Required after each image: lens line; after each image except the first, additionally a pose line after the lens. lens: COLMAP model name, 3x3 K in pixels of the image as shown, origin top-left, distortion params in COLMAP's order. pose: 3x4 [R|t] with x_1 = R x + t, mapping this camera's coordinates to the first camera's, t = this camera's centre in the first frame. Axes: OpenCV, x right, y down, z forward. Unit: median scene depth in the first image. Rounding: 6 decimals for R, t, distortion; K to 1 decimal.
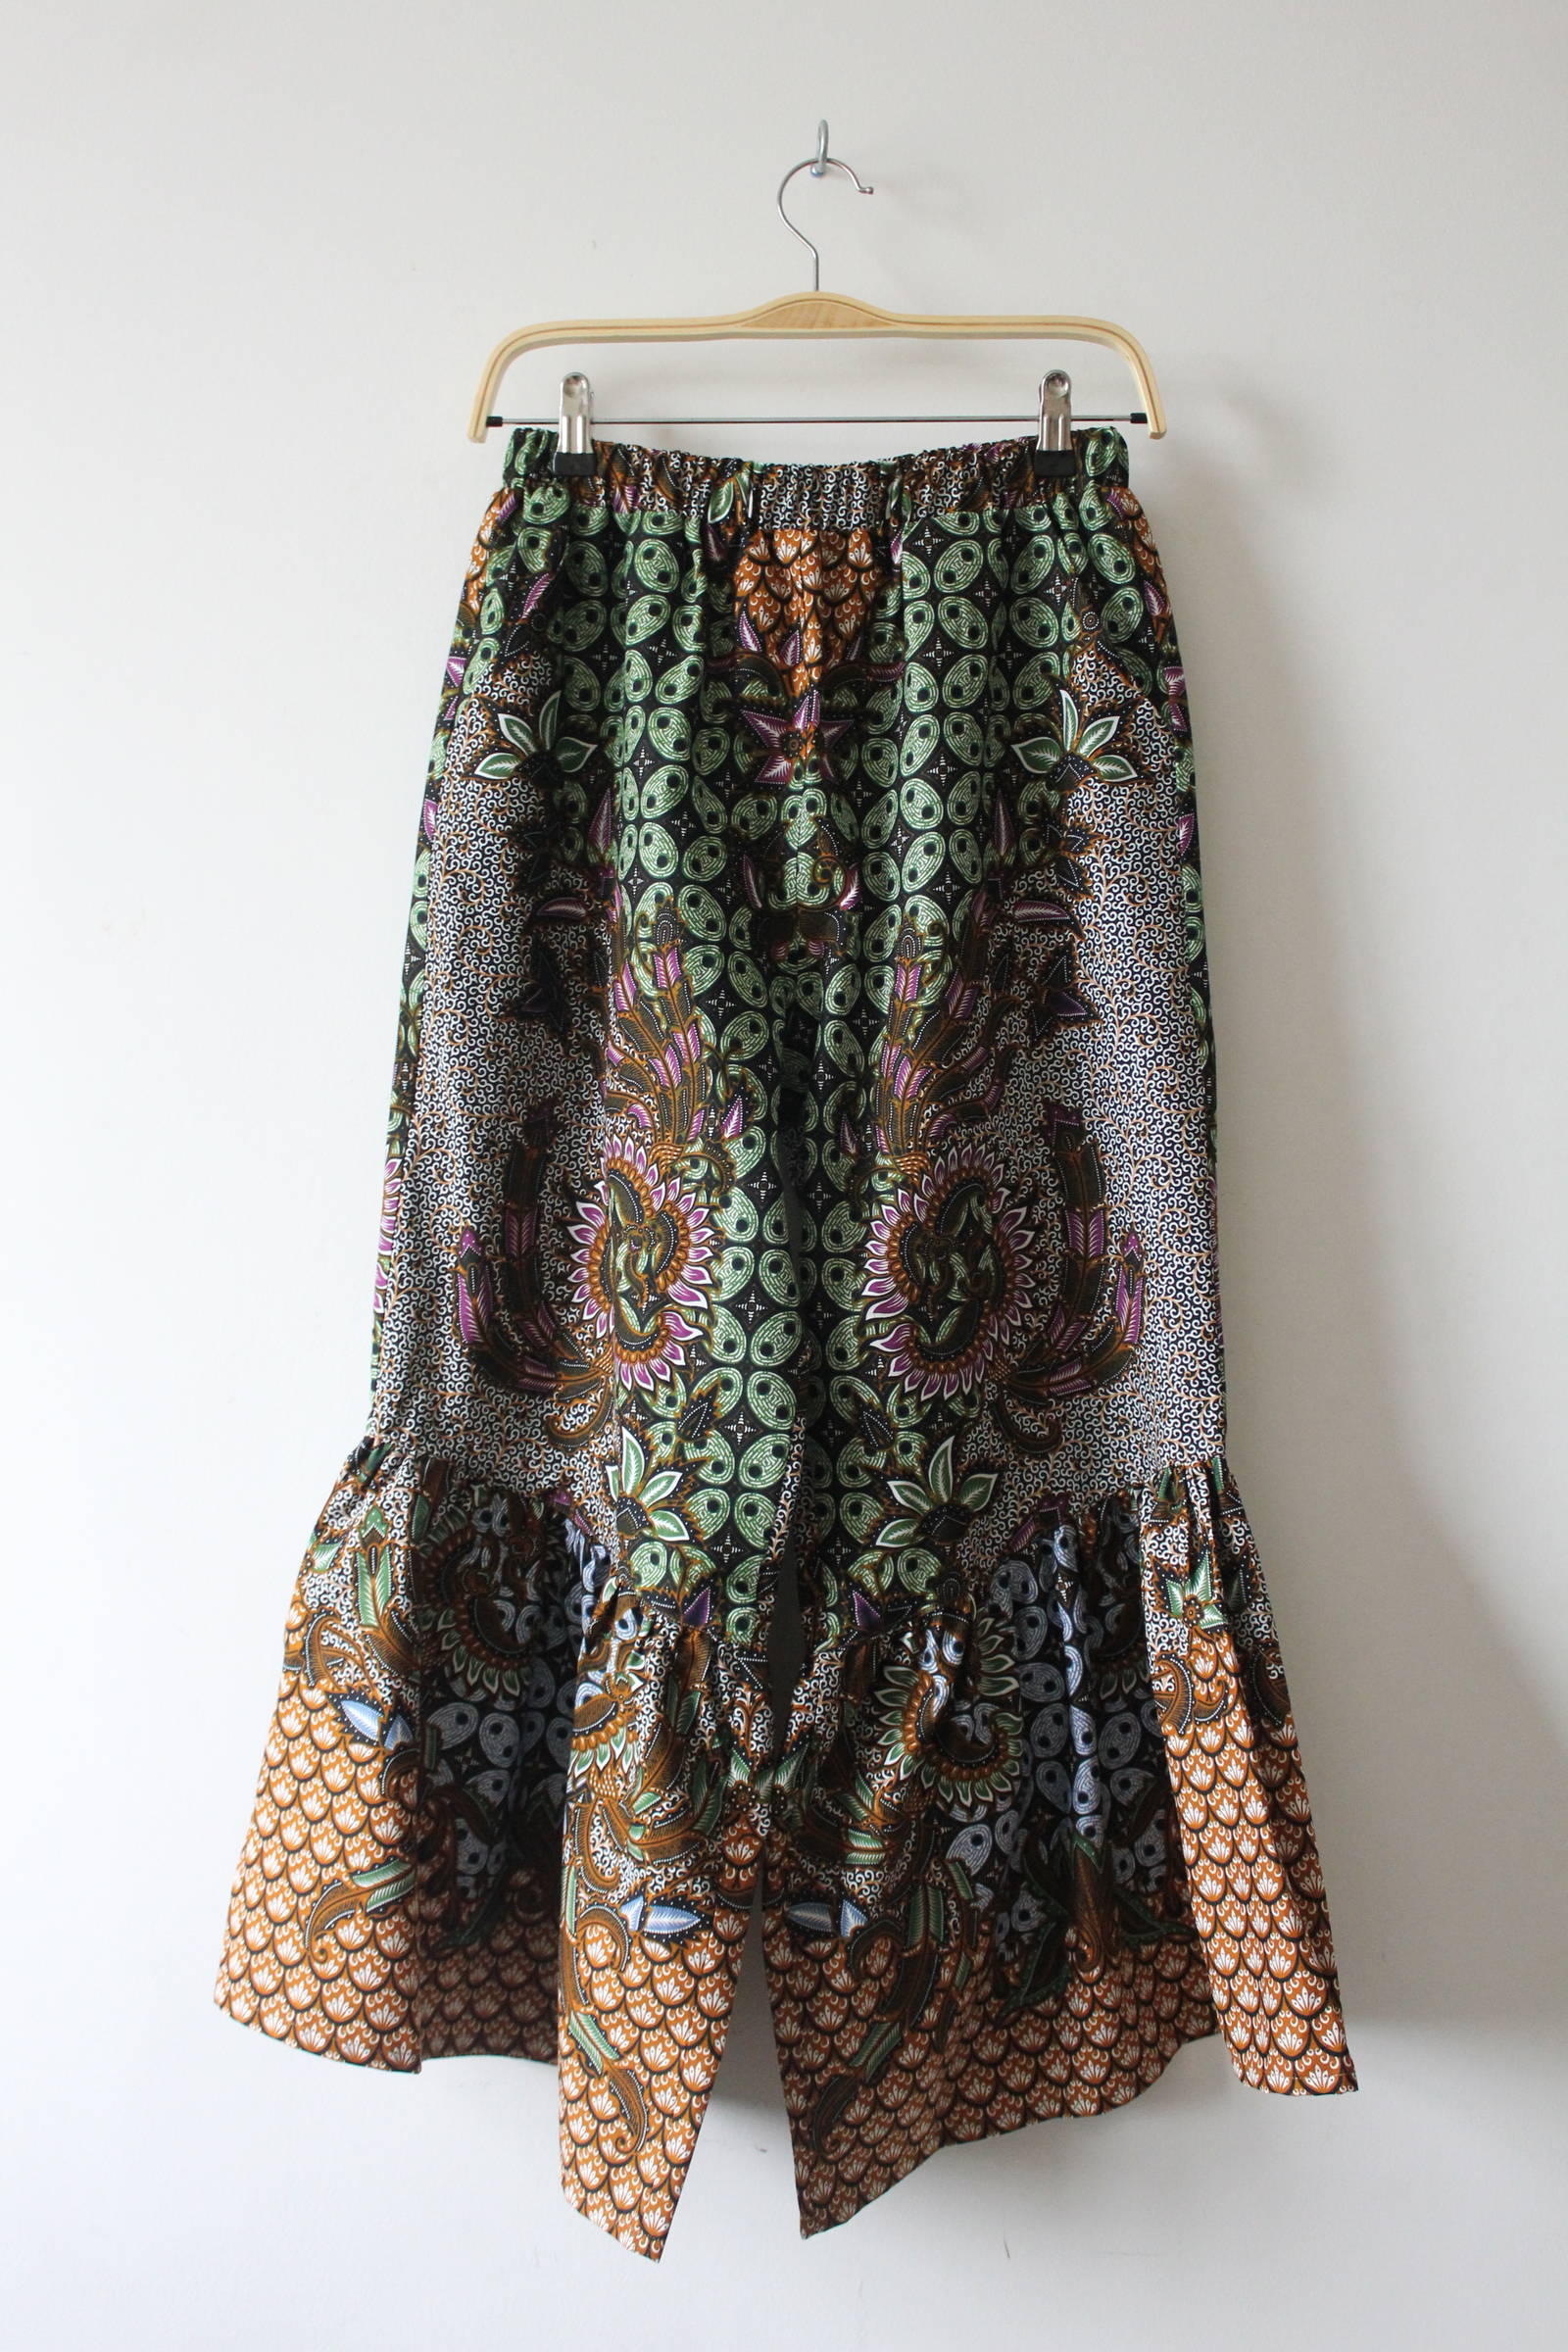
lens RADIAL K [[4045.0, 0, 824.6], [0, 4045.0, 1055.8], [0, 0, 1]] dist [-0.088673, 0.000000]
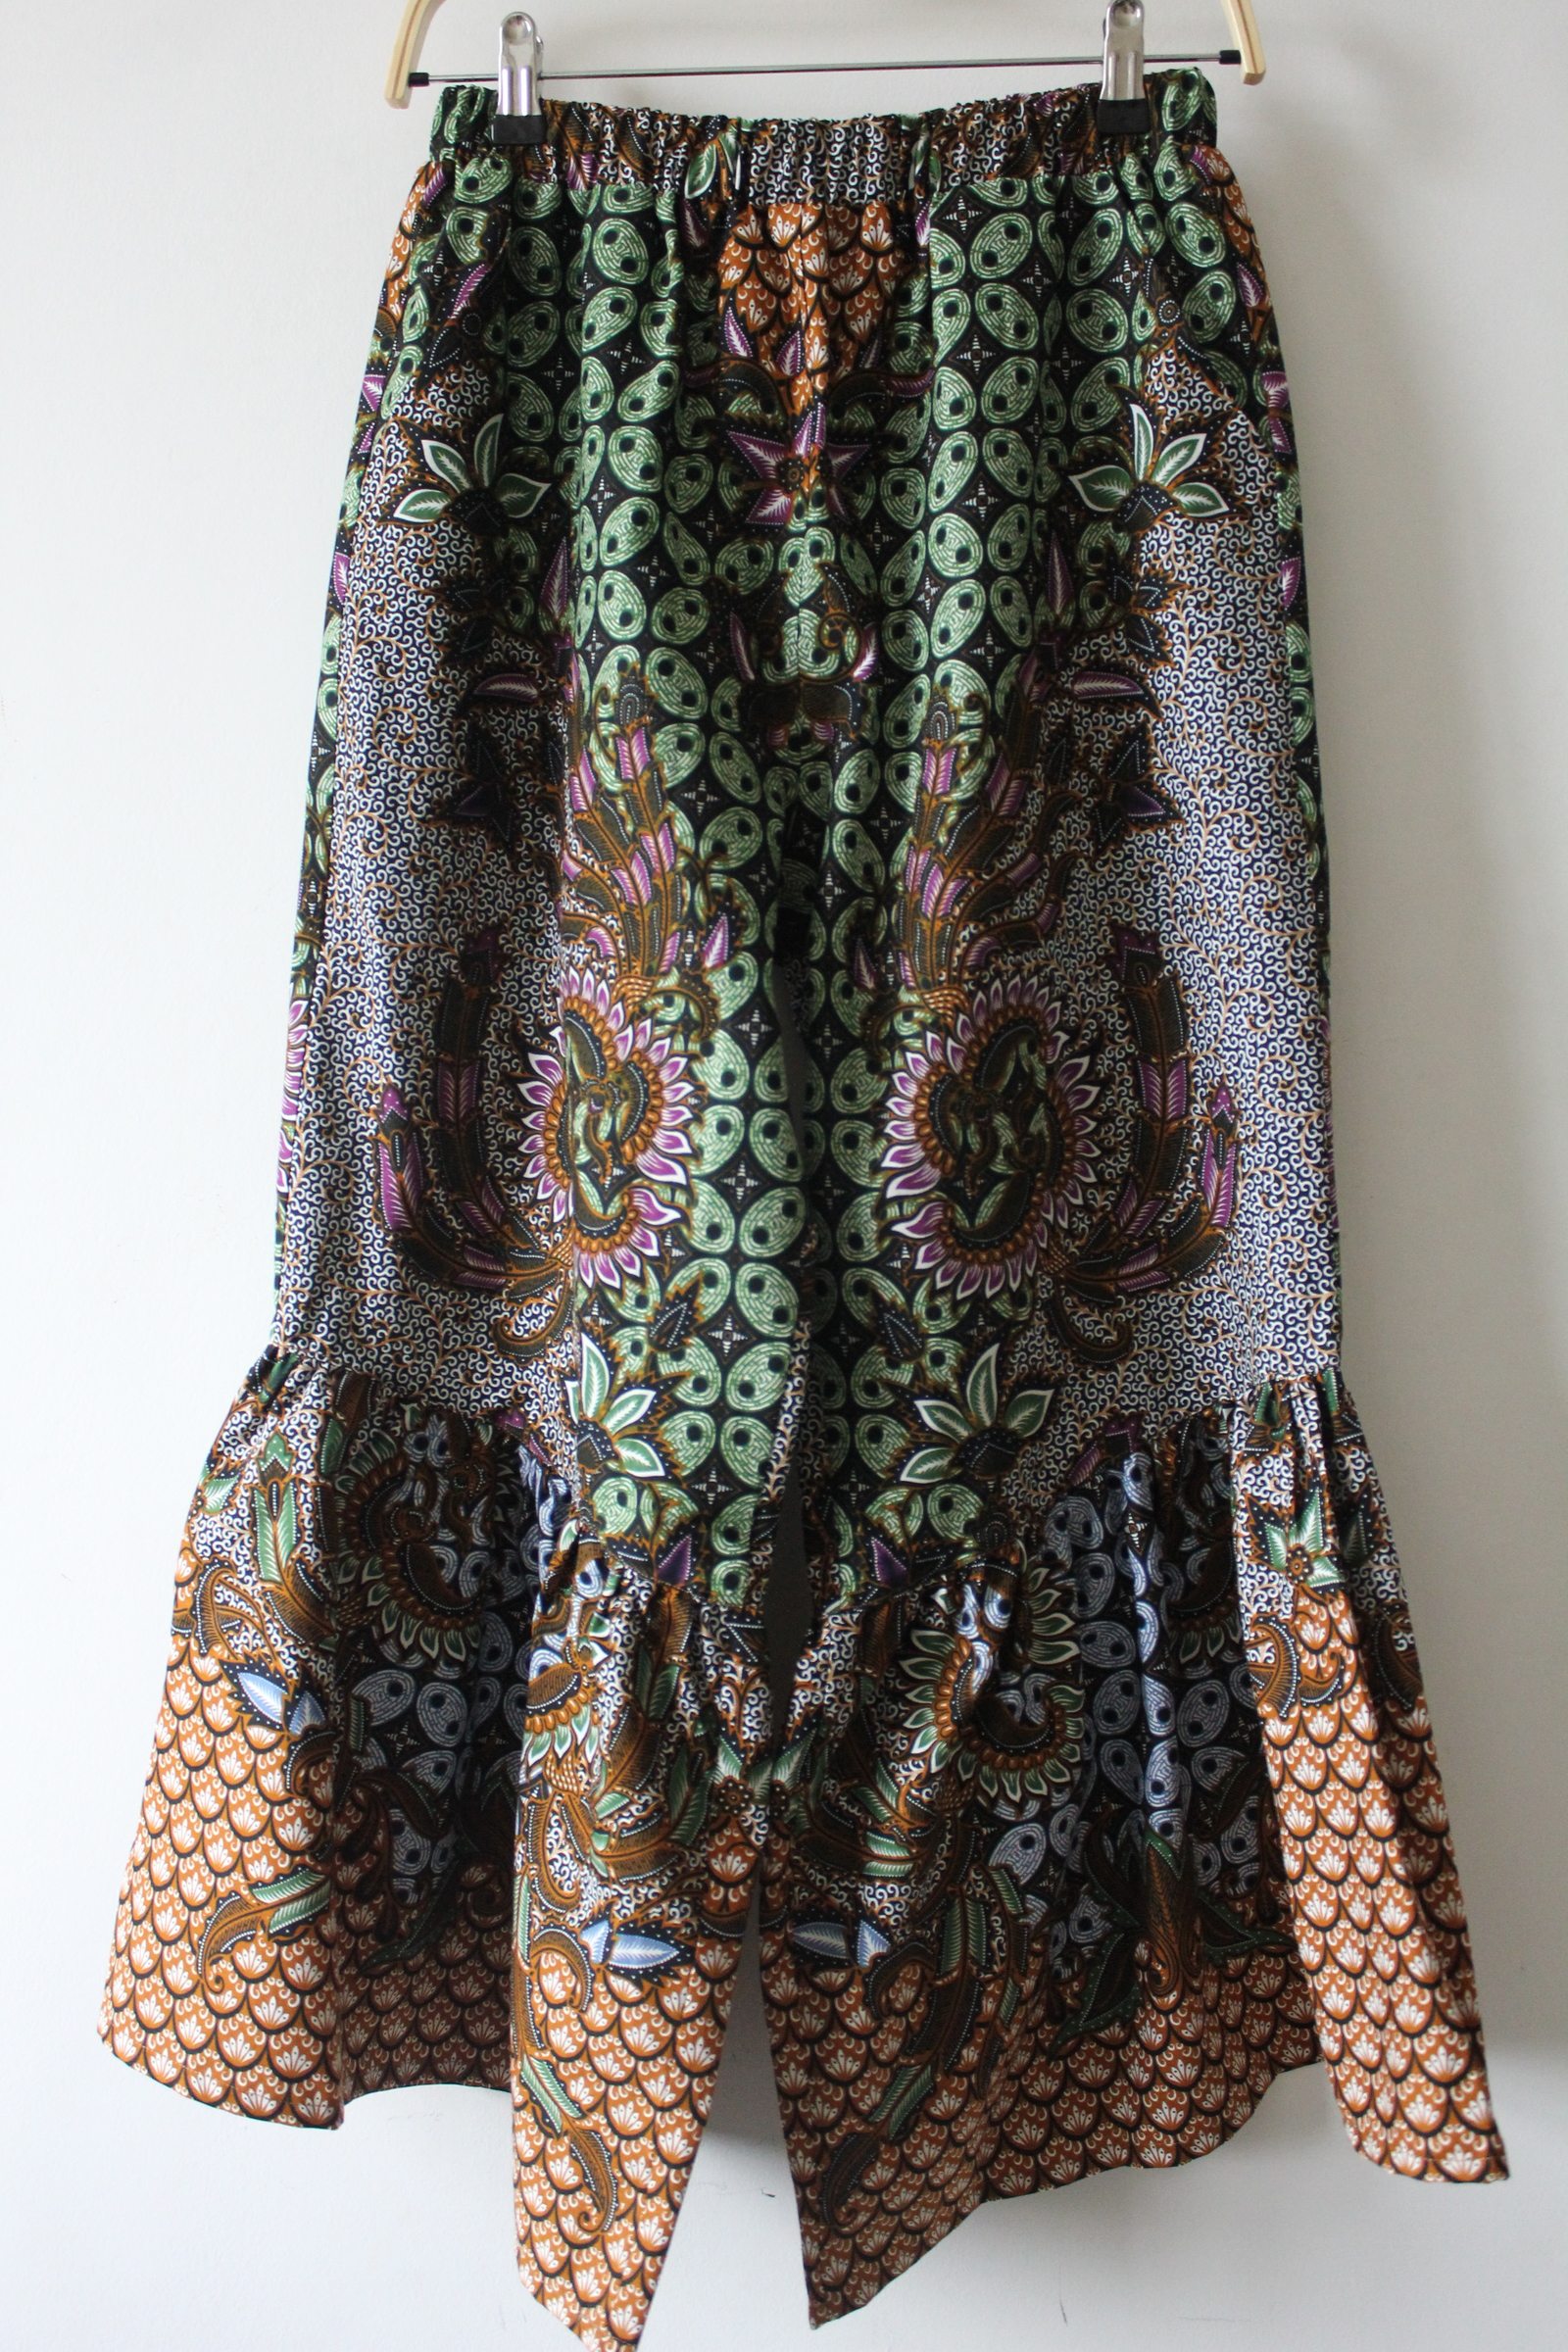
lens RADIAL K [[3953.5, 0, 774.3], [0, 3953.5, 1192.9], [0, 0, 1]] dist [-0.121197, 0.000000]
pose [[0.999637, -0.003051, -0.026778, 0.008872], [0.004750, 0.997962, 0.063636, 0.014592], [0.026529, -0.063740, 0.997614, 0.223476]]
